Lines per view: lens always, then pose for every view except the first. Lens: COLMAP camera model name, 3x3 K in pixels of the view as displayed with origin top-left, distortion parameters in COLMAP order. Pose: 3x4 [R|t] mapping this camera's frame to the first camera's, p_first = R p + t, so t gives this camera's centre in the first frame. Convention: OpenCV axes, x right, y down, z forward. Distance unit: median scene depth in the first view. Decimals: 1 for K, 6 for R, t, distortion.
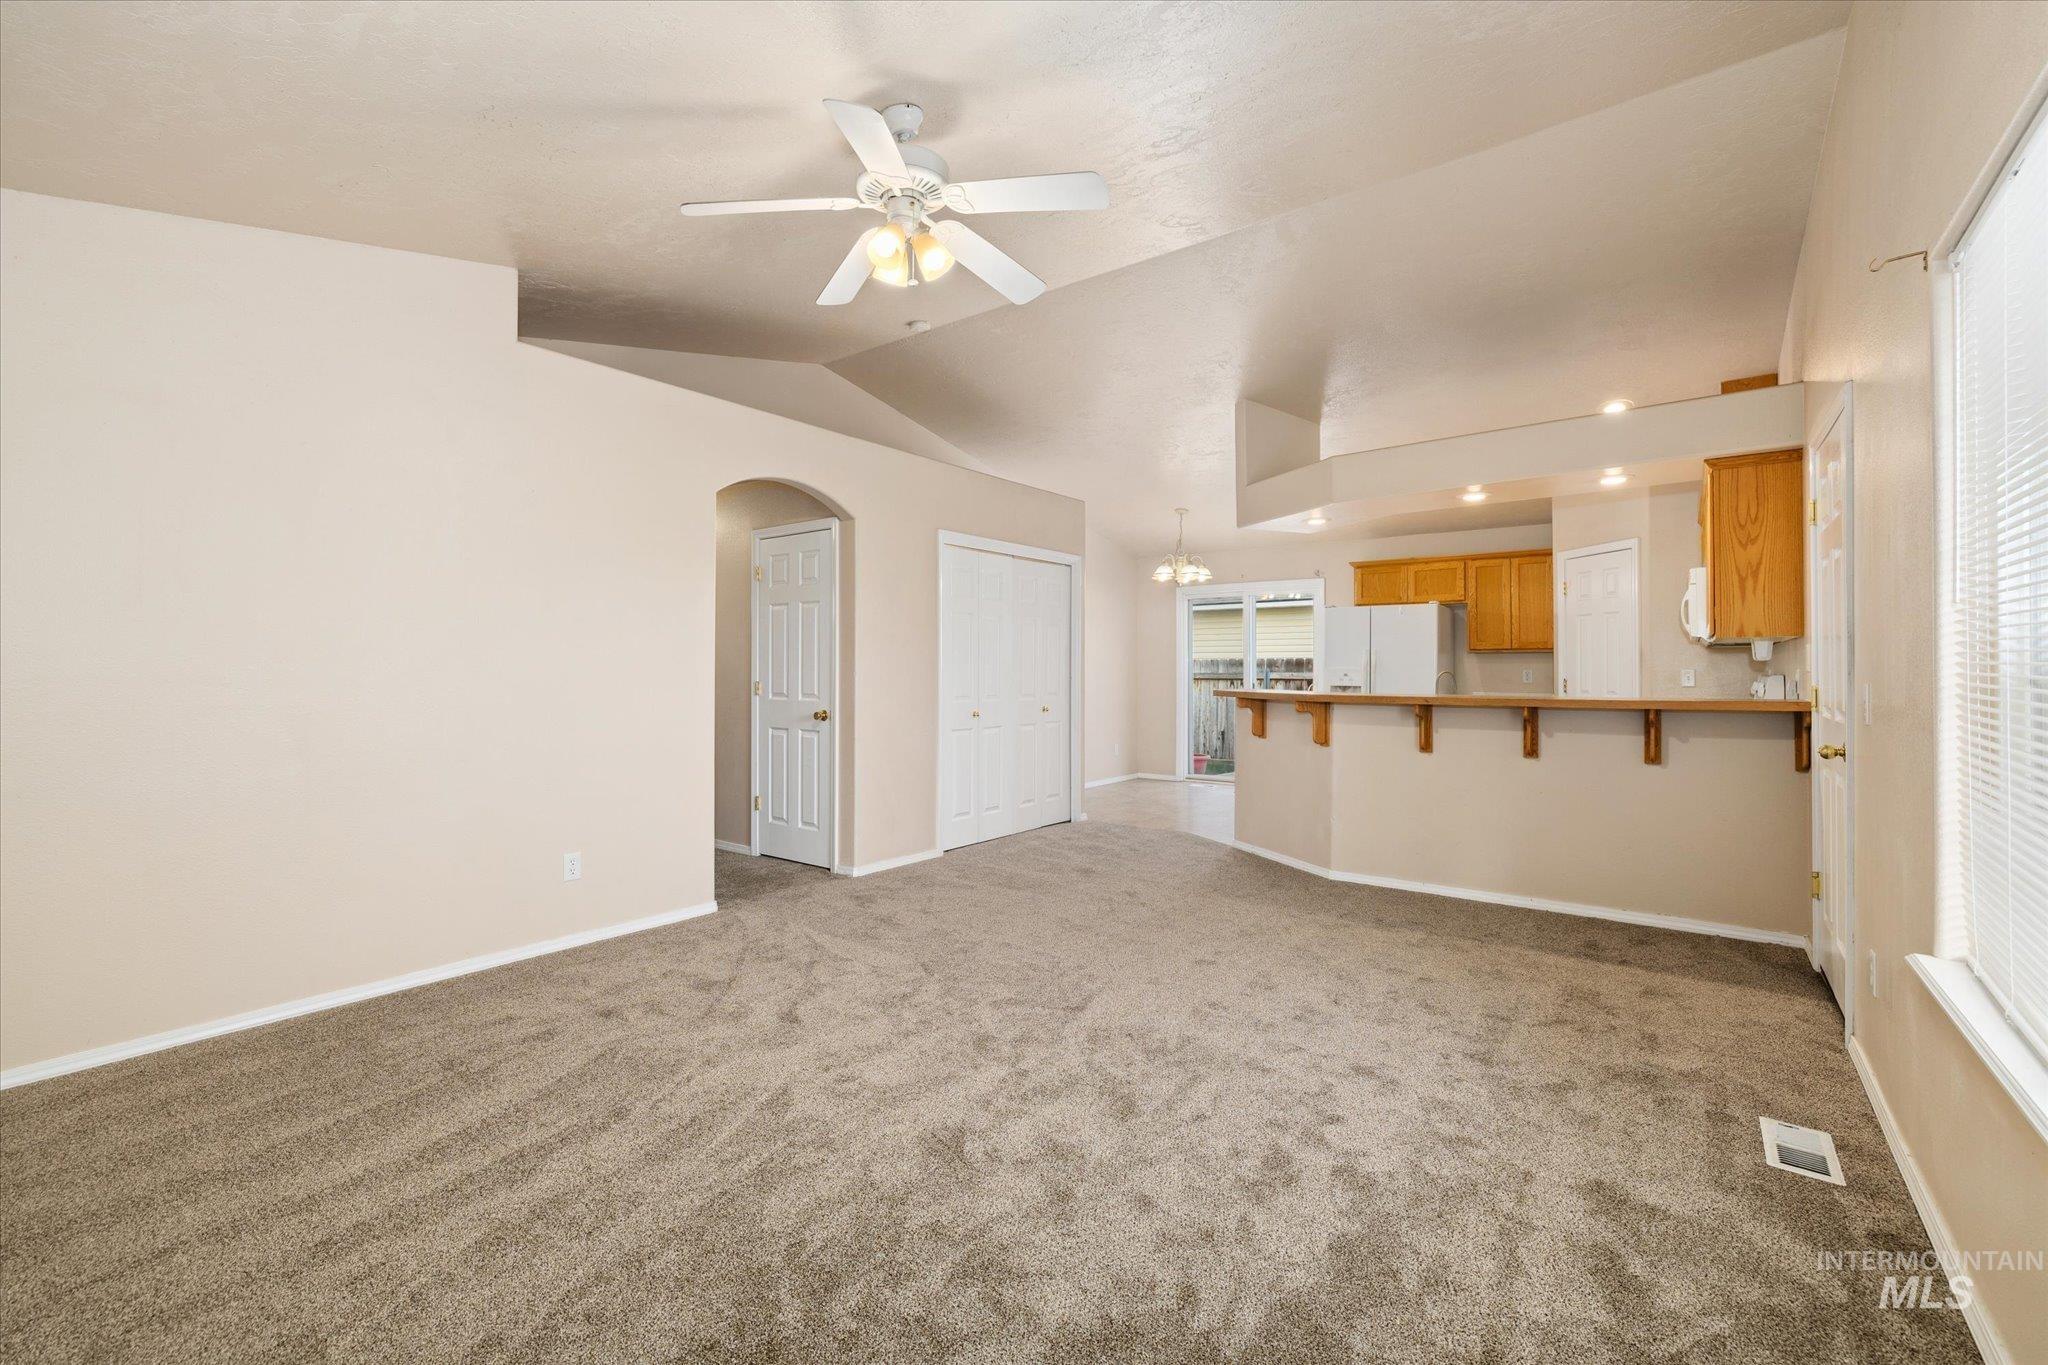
lens RADIAL K [[861.7, 0, 1016.0], [0, 861.7, 667.8], [0, 0, 1]] dist [0.001844, 0.000866]
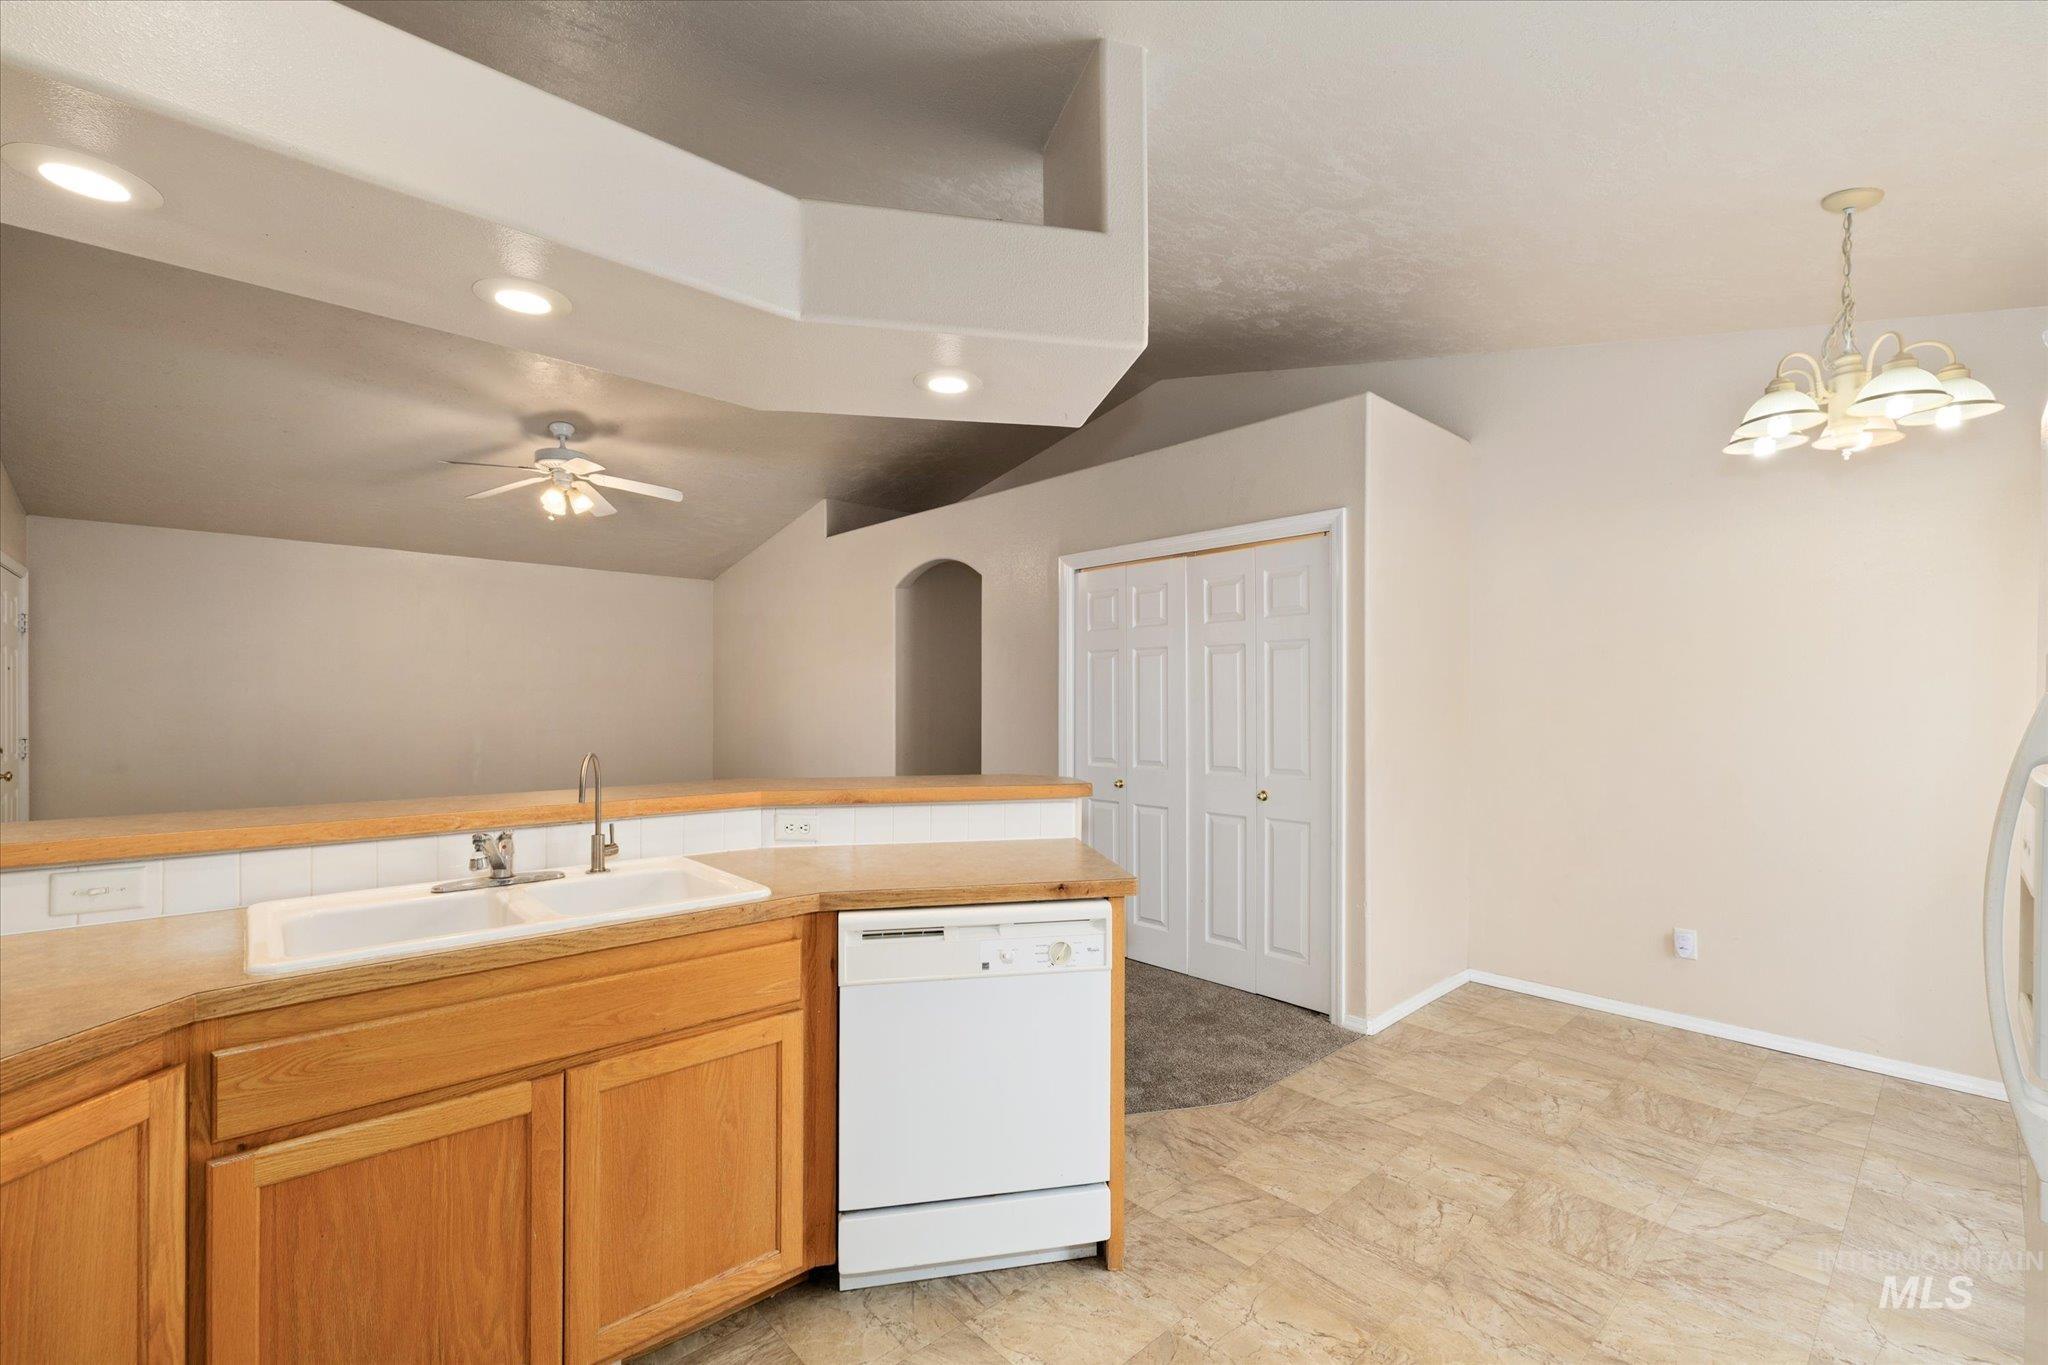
lens RADIAL K [[861.7, 0, 1013.5], [0, 861.7, 686.7], [0, 0, 1]] dist [0.001844, 0.000866]
pose [[-0.184523, -0.023269, -0.982553, 0.610415], [-0.002545, 0.999728, -0.023198, -0.011148], [0.982825, -0.001780, -0.184532, 0.926875]]
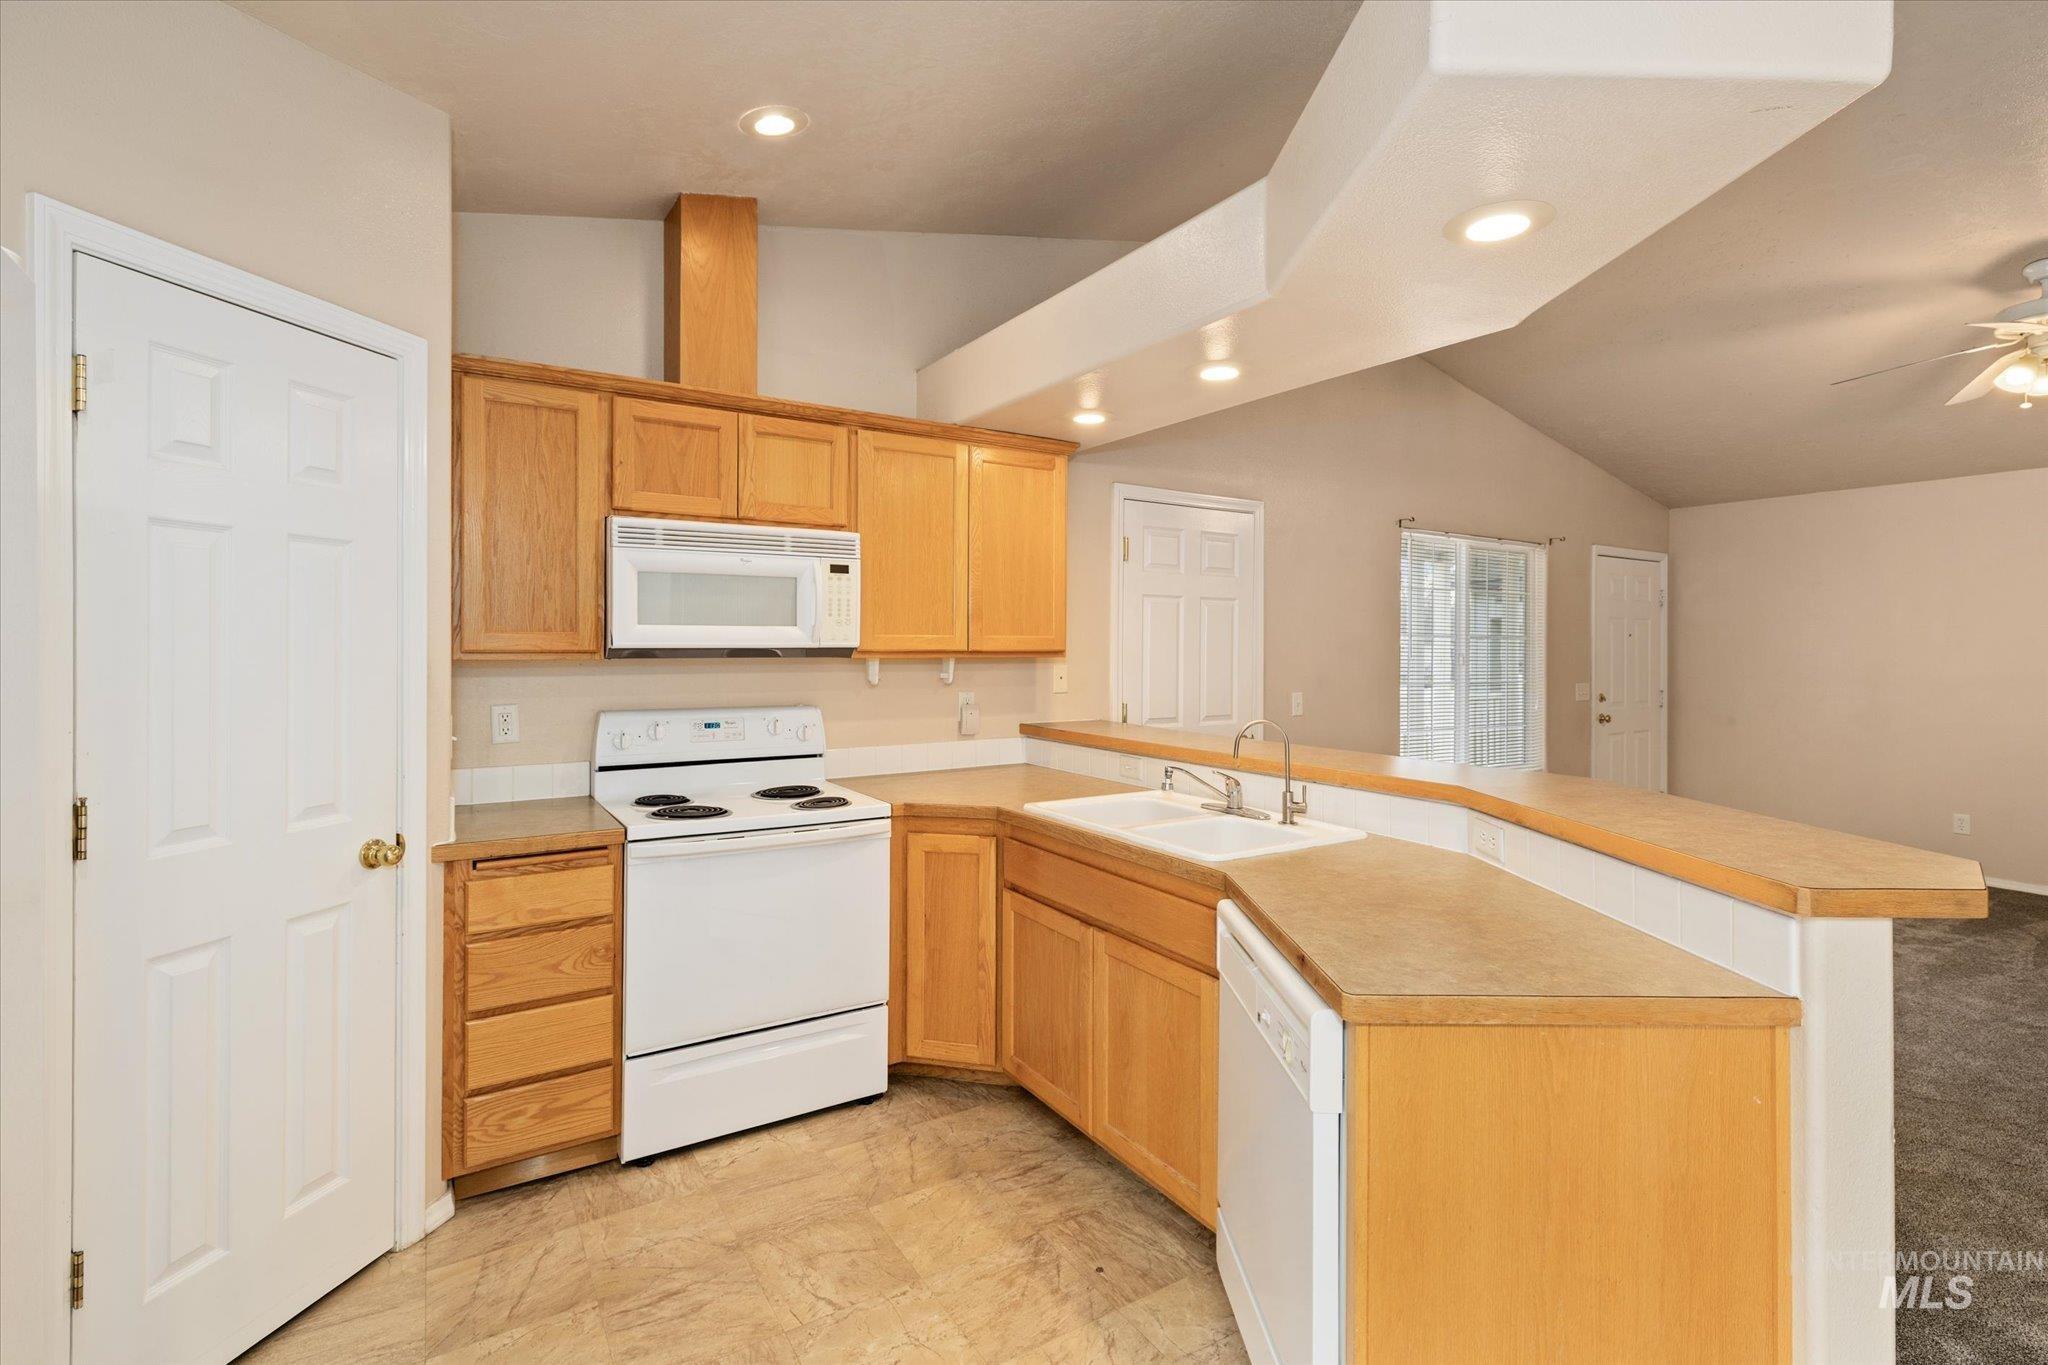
lens RADIAL K [[934.4, 0, 1028.5], [0, 934.4, 647.3], [0, 0, 1]] dist [0.002748, 0.000138]
pose [[-0.941841, -0.002899, 0.336047, 0.326358], [-0.003569, 0.999993, -0.001376, -0.025844], [-0.336040, -0.002496, -0.941844, 1.125609]]
